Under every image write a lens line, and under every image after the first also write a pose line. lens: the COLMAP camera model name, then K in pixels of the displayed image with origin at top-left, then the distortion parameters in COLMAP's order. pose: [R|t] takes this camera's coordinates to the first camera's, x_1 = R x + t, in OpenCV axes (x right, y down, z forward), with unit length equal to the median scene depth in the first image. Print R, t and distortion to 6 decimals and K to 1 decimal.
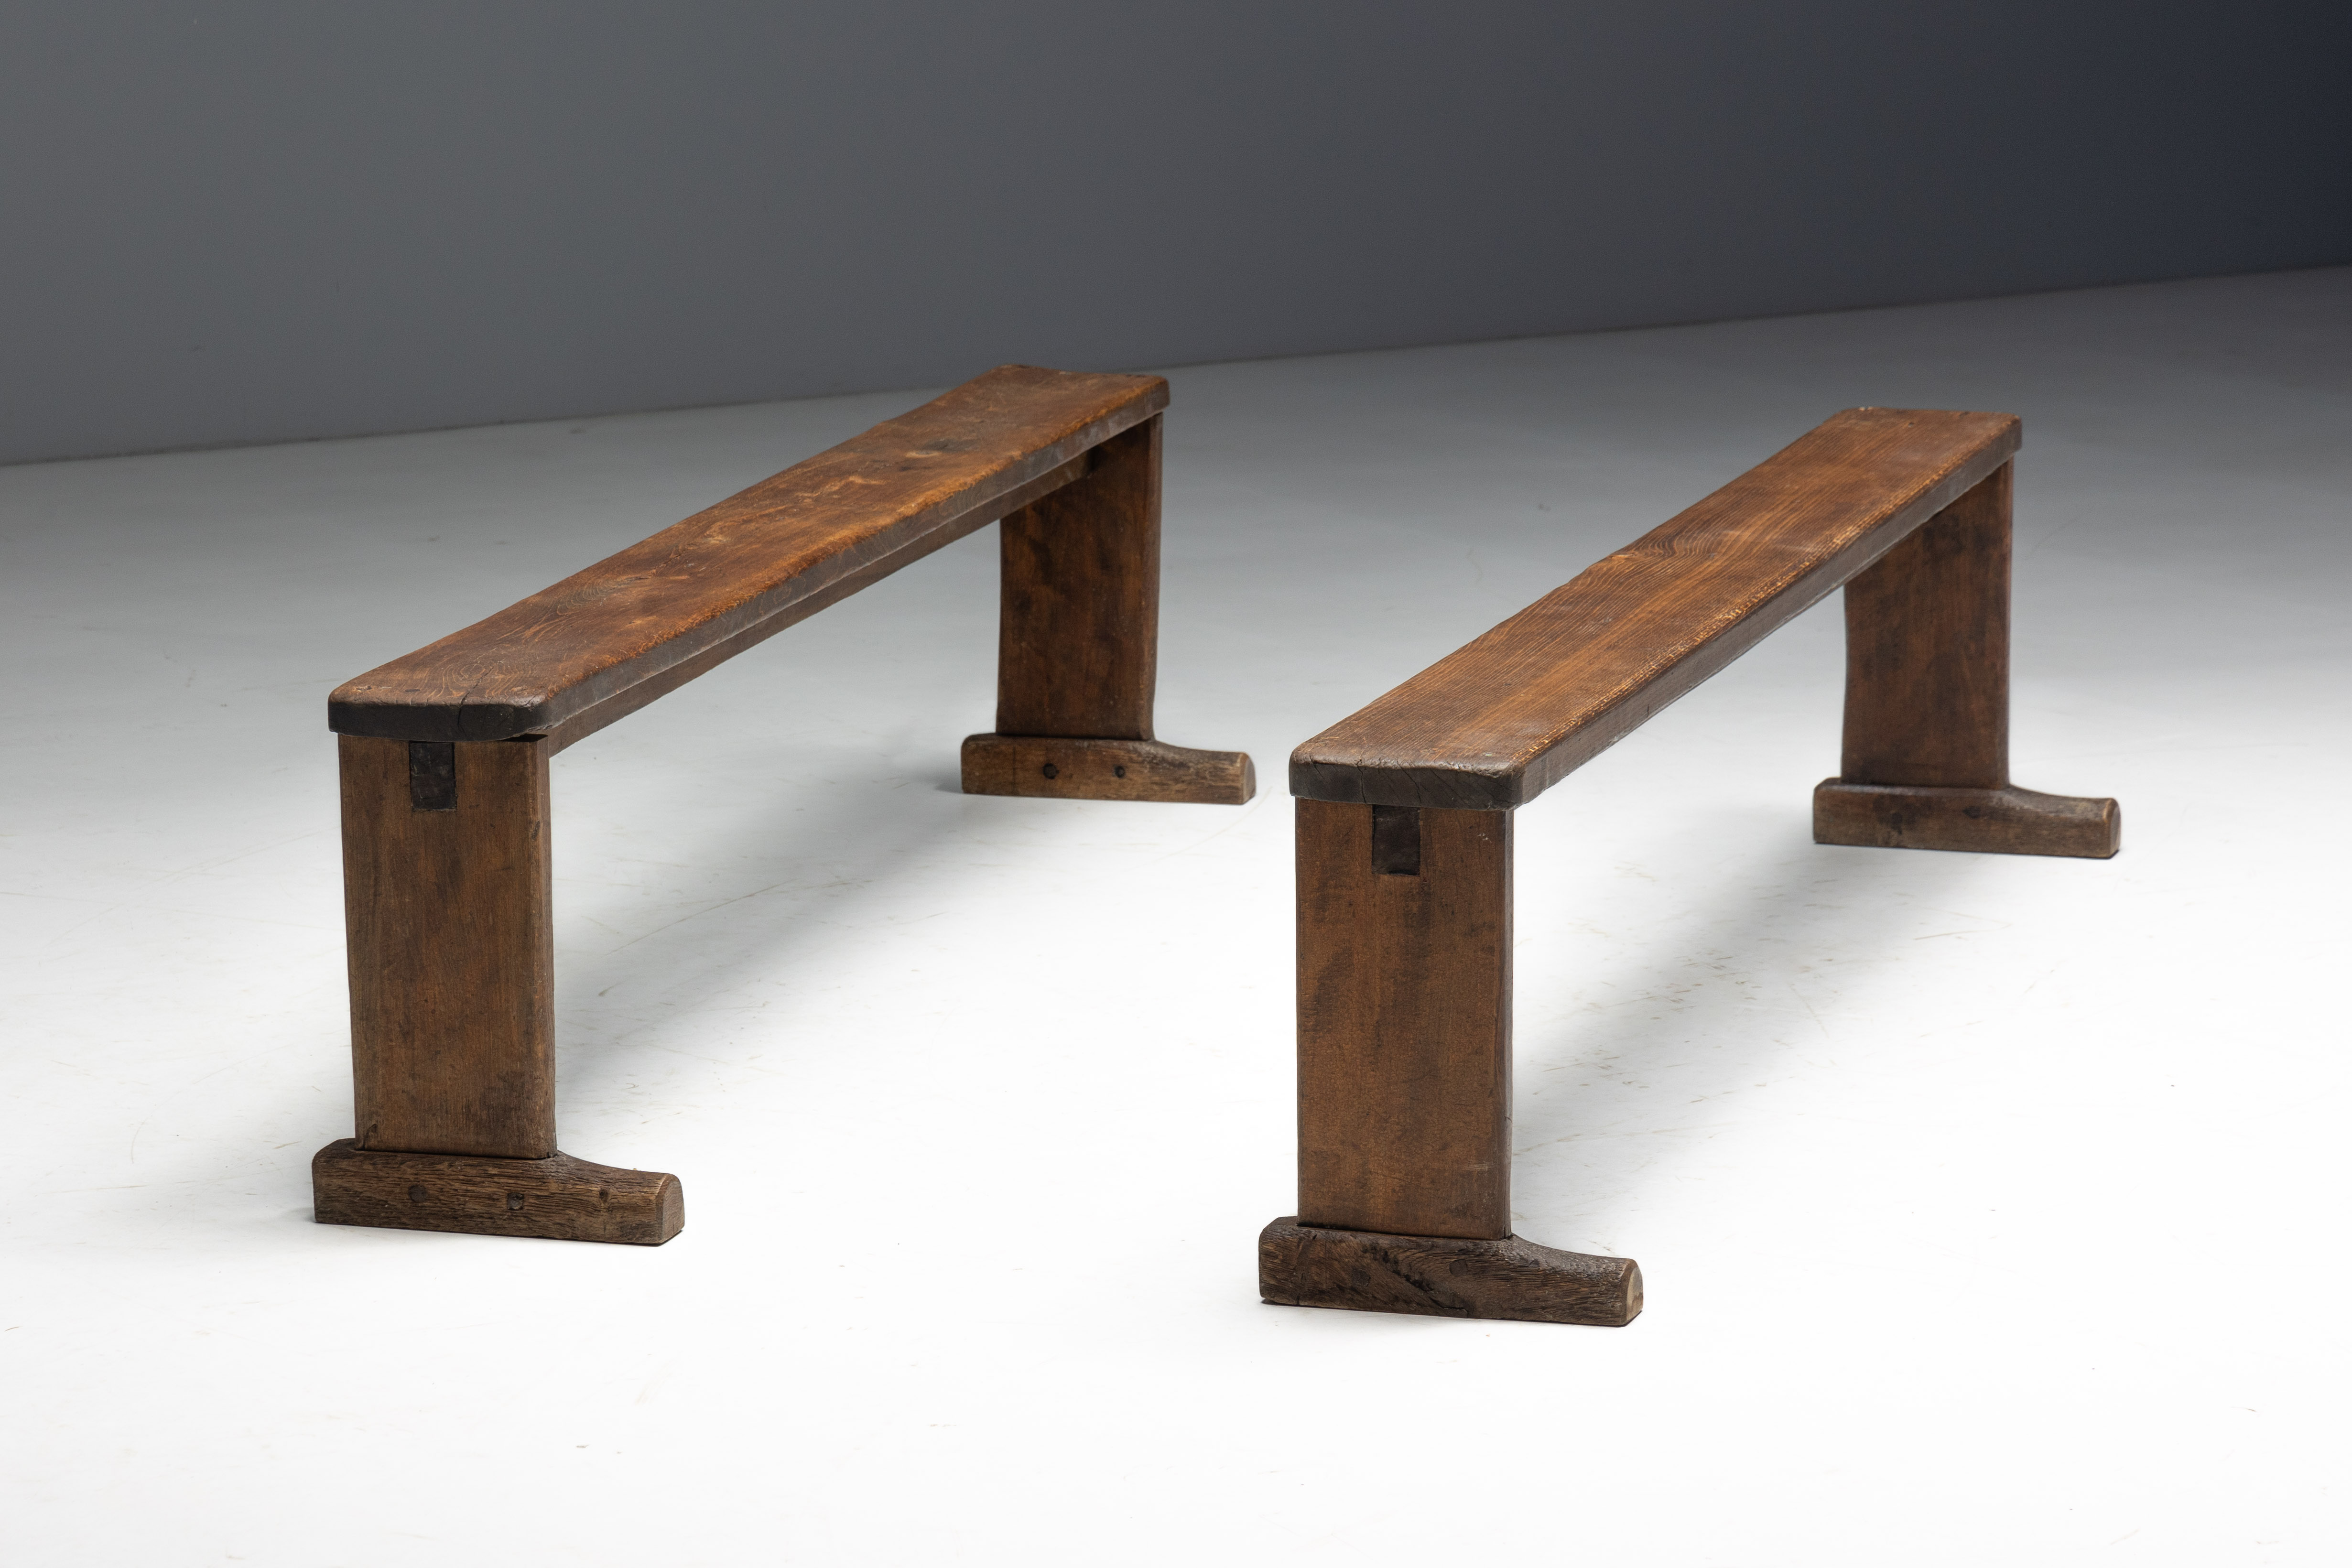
lens RADIAL K [[7679.3, 0, 1176.0], [0, 7679.3, 784.0], [0, 0, 1]] dist [0.089985, 0.383223]
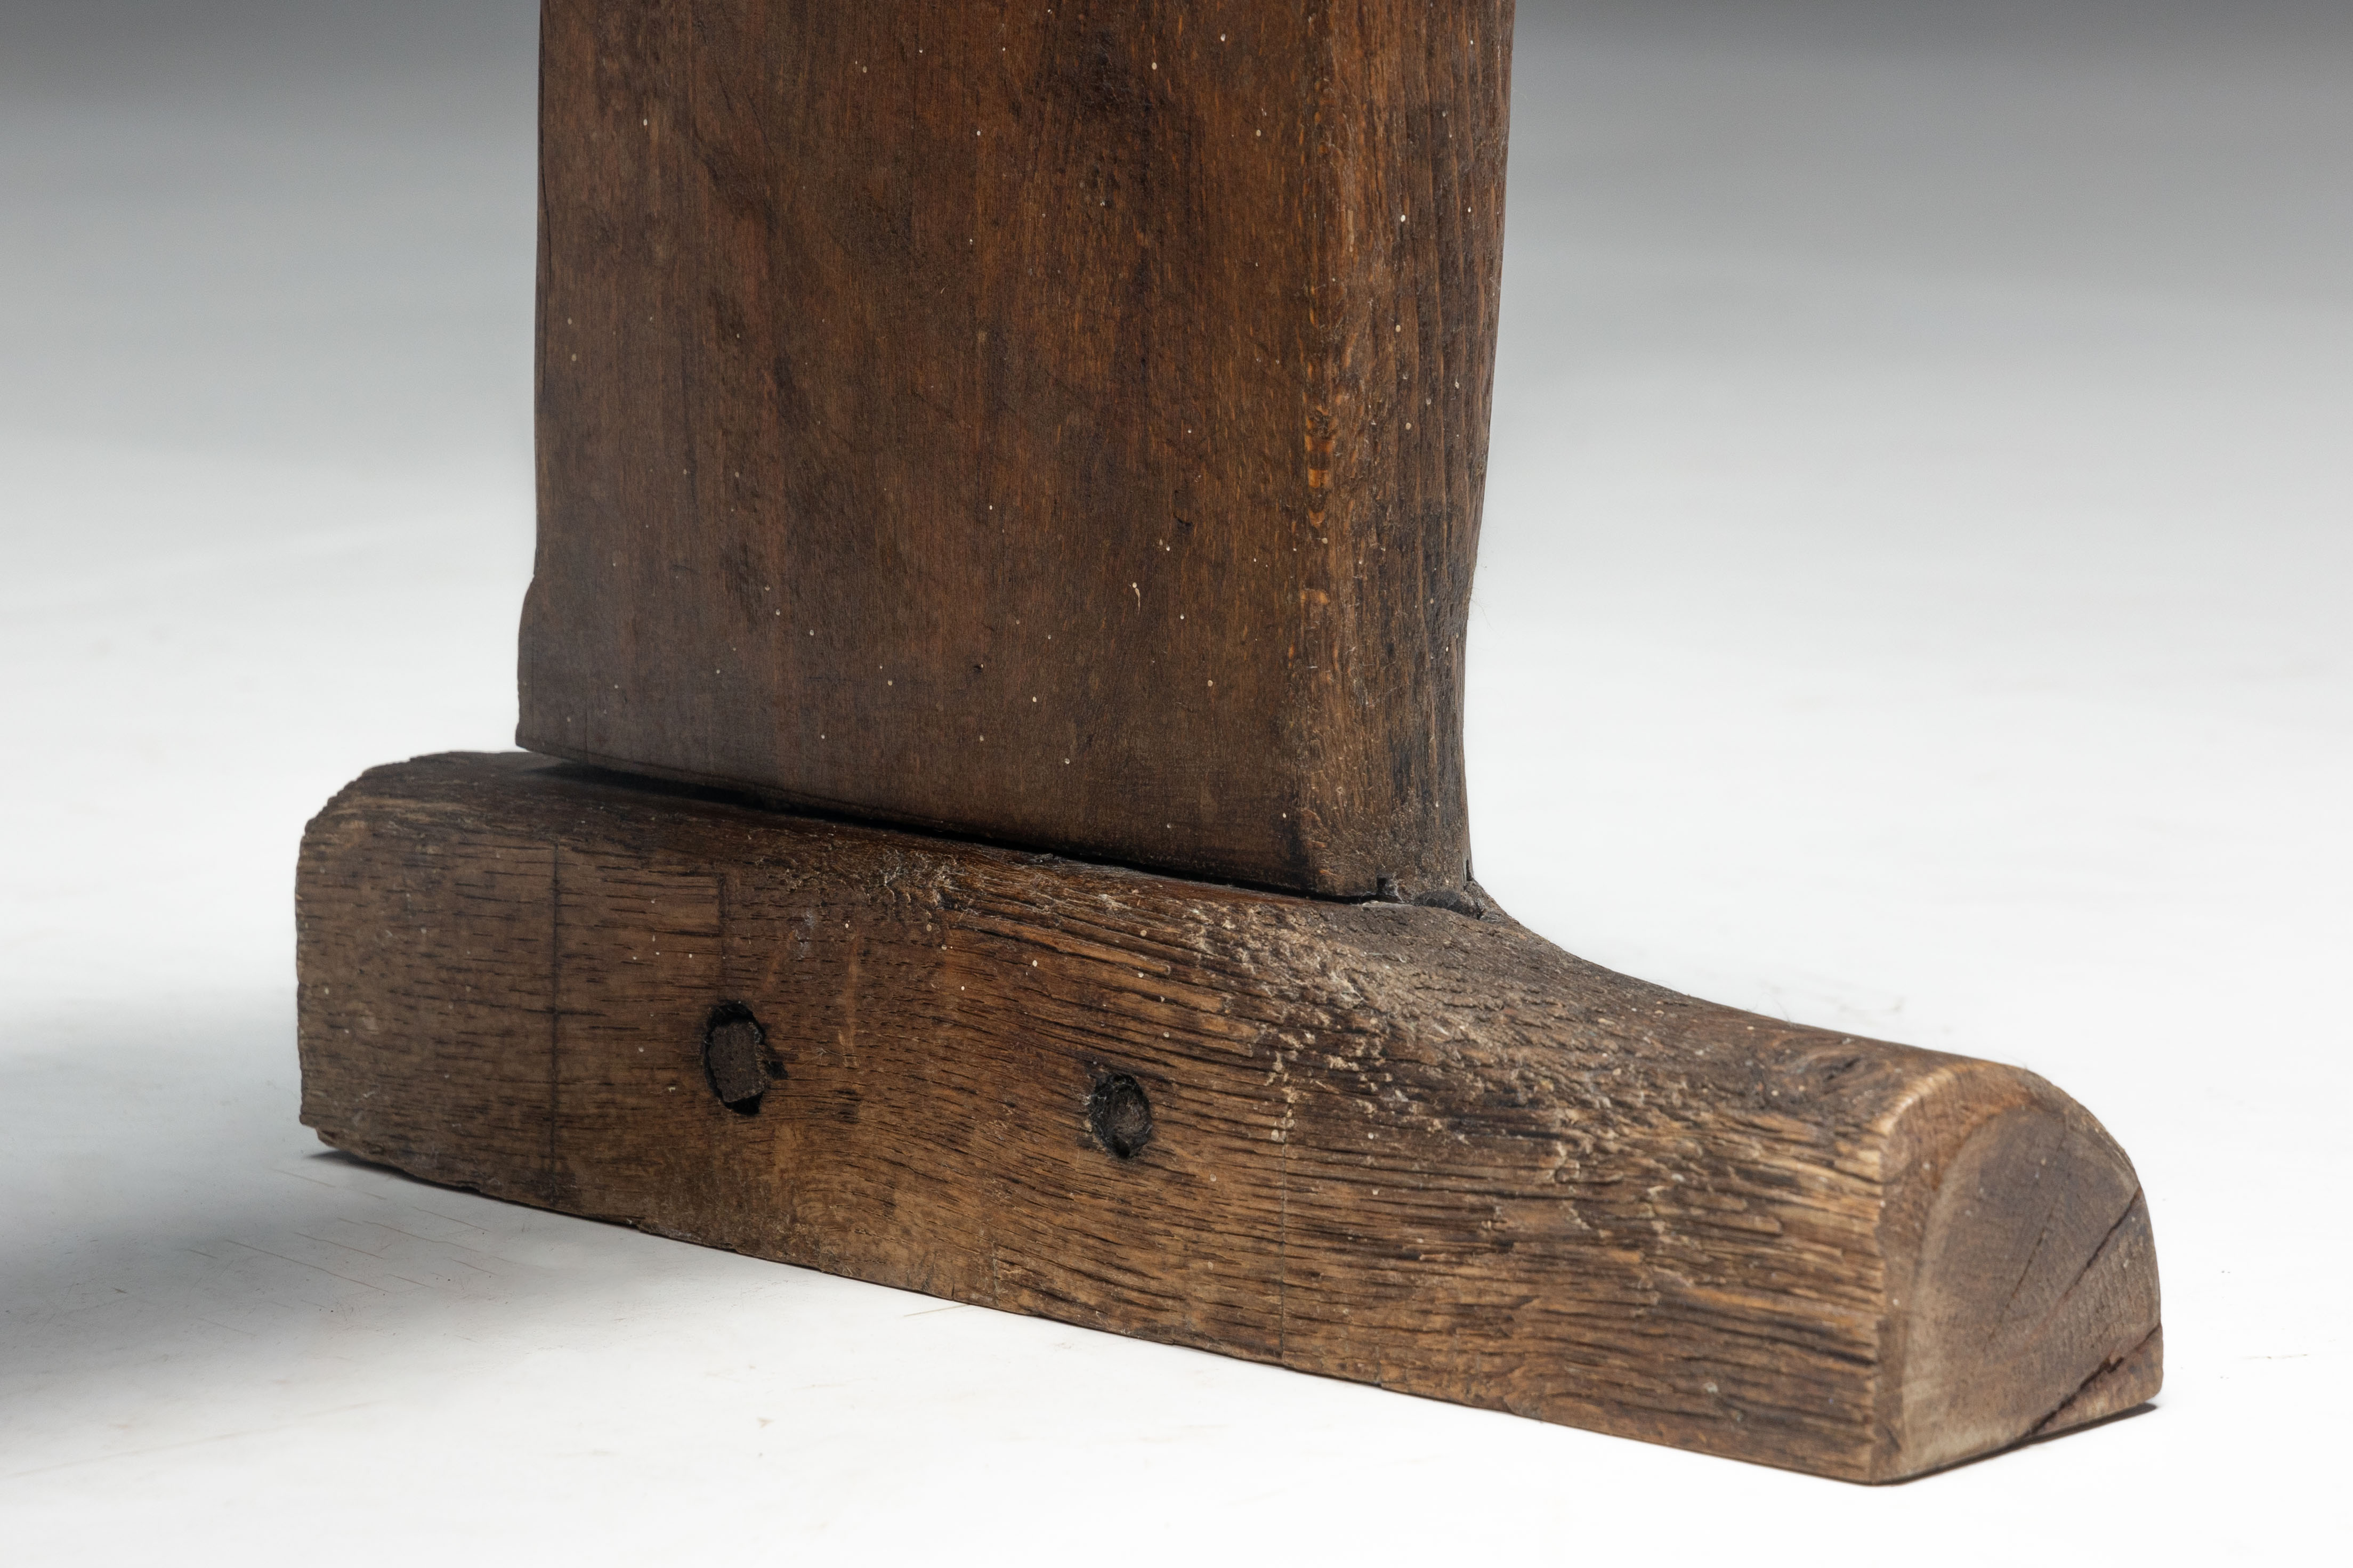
lens RADIAL K [[7681.7, 0, 1176.5], [0, 7681.7, 784.0], [0, 0, 1]] dist [0.089985, 0.383223]
pose [[0.878191, 0.083286, -0.471004, 0.069802], [-0.095090, 0.995468, -0.001269, -0.009157], [0.468763, 0.045902, 0.882130, 1.127849]]
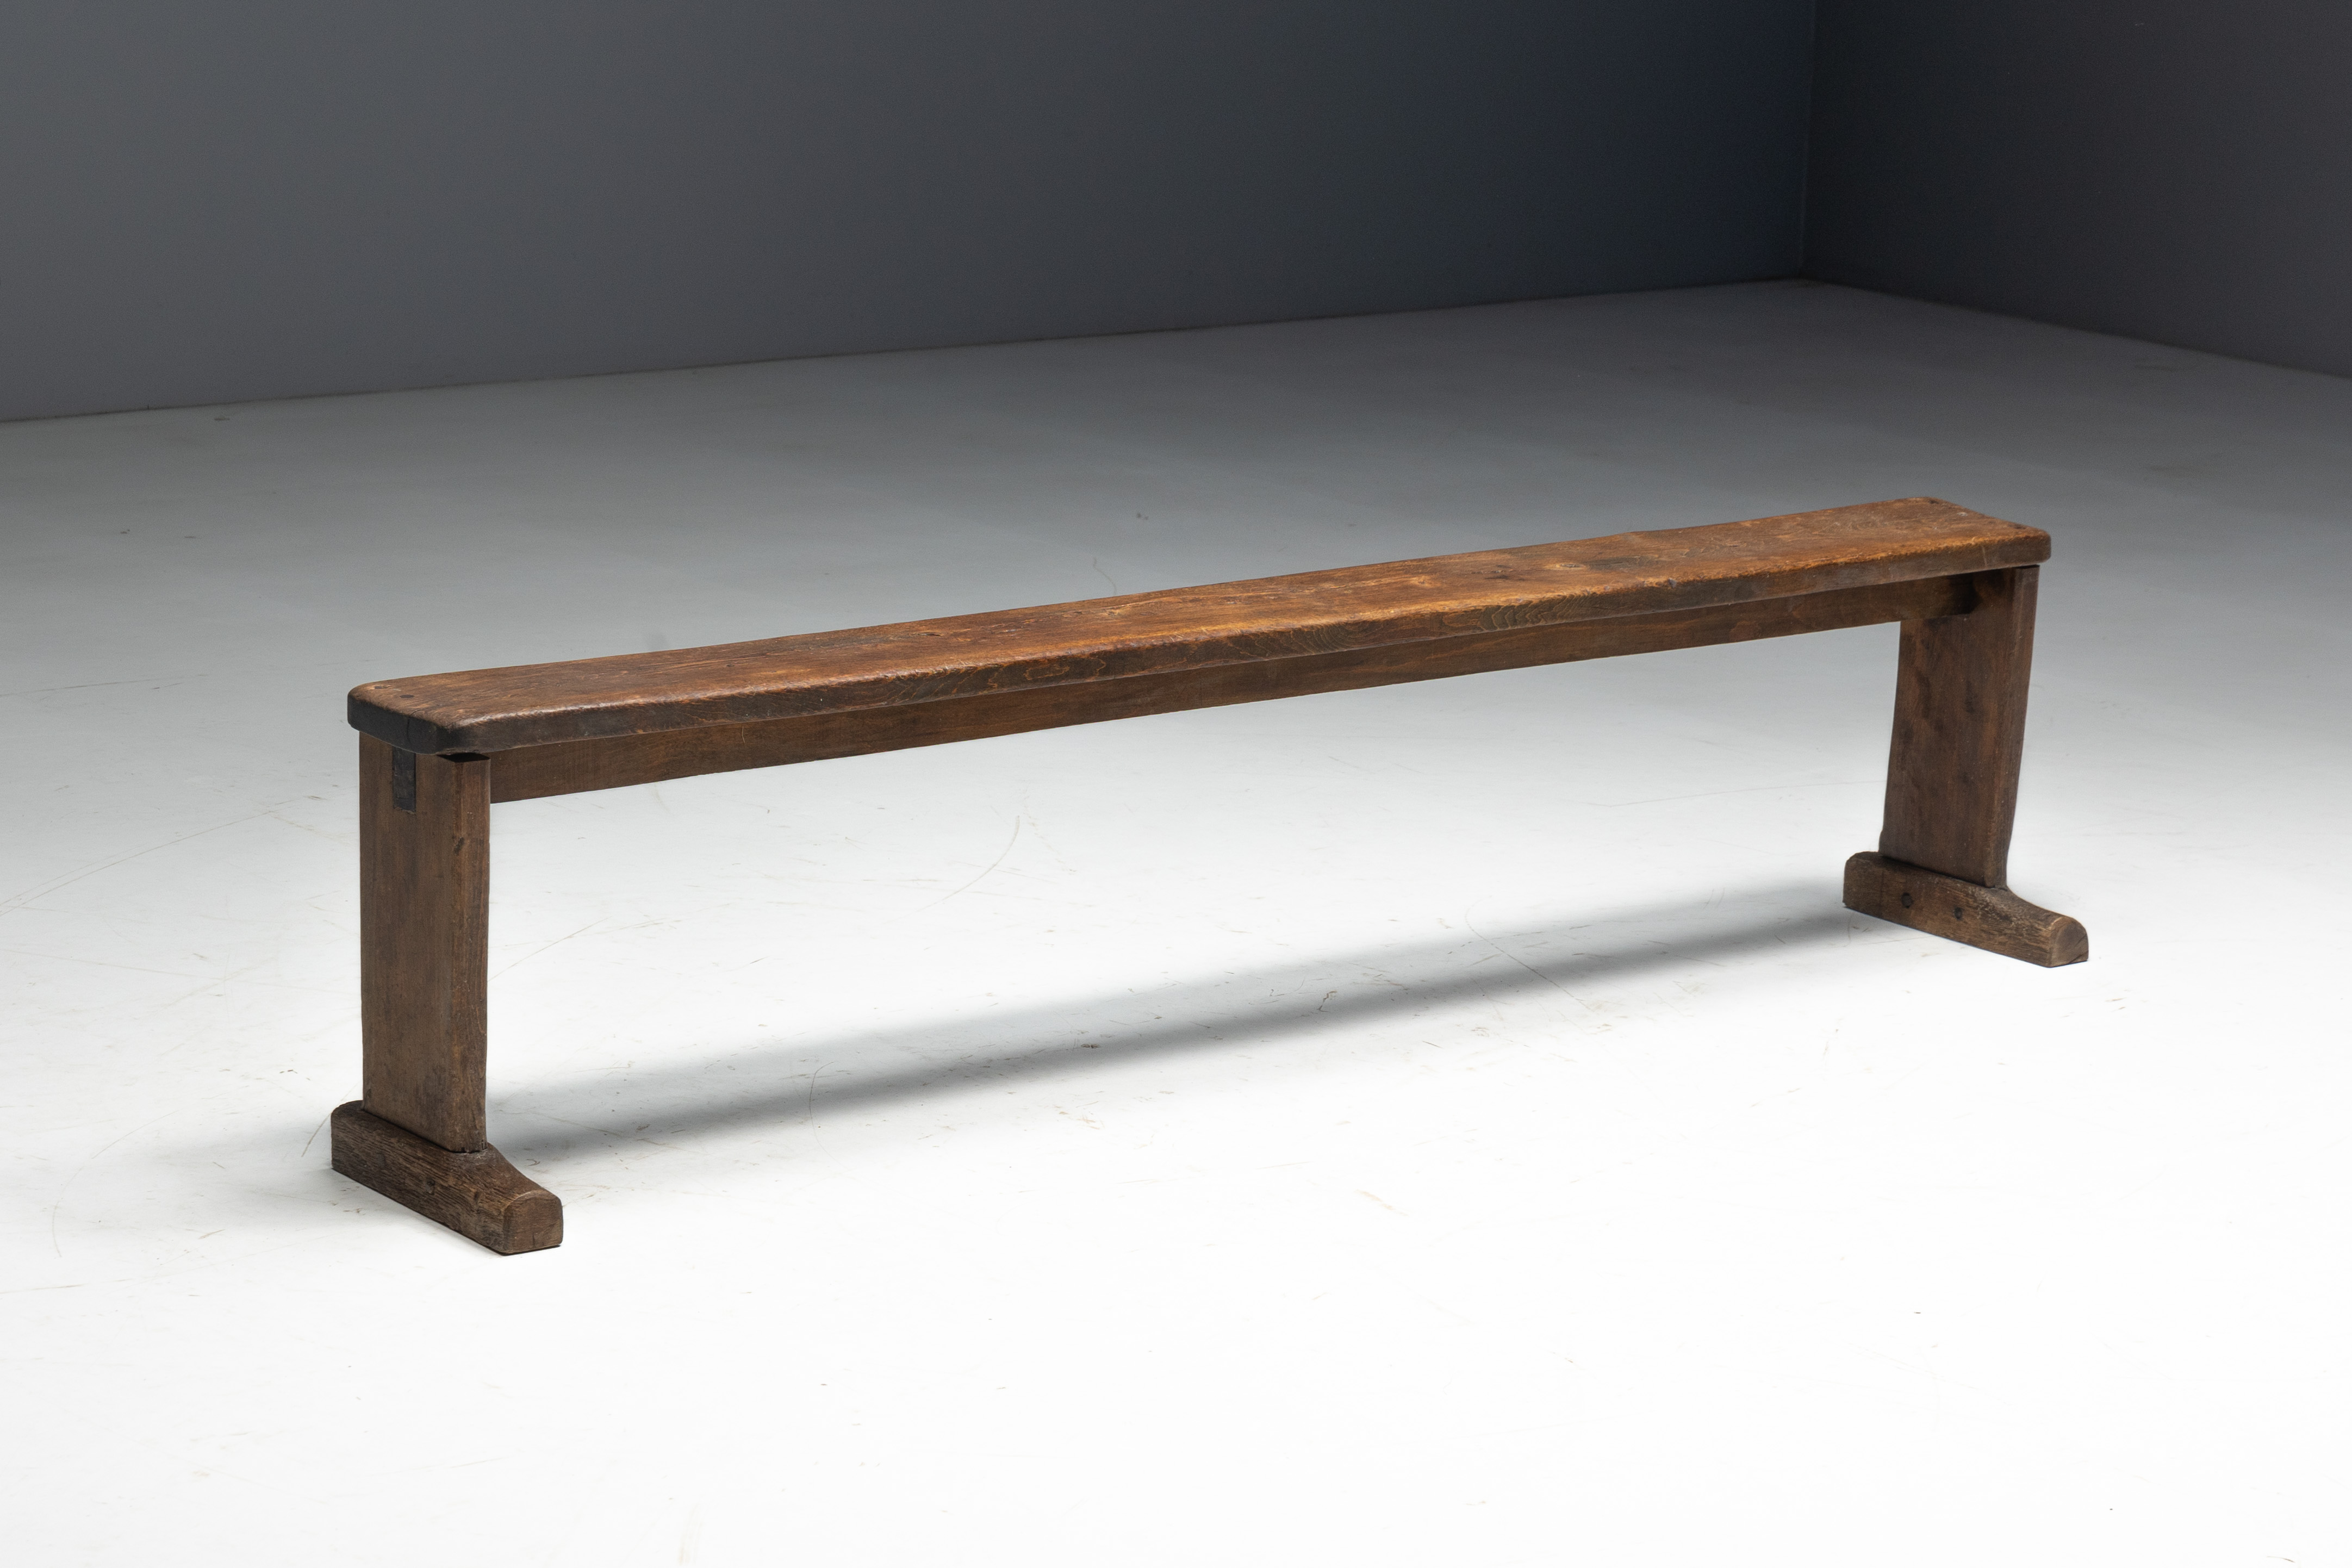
lens RADIAL K [[6087.0, 0, 1176.0], [0, 6087.0, 784.0], [0, 0, 1]] dist [0.021476, 0.188805]
pose [[0.797795, 0.171433, -0.578044, 0.470868], [-0.156506, 0.984745, 0.076047, -0.080275], [0.582262, 0.029798, 0.812455, 0.371513]]
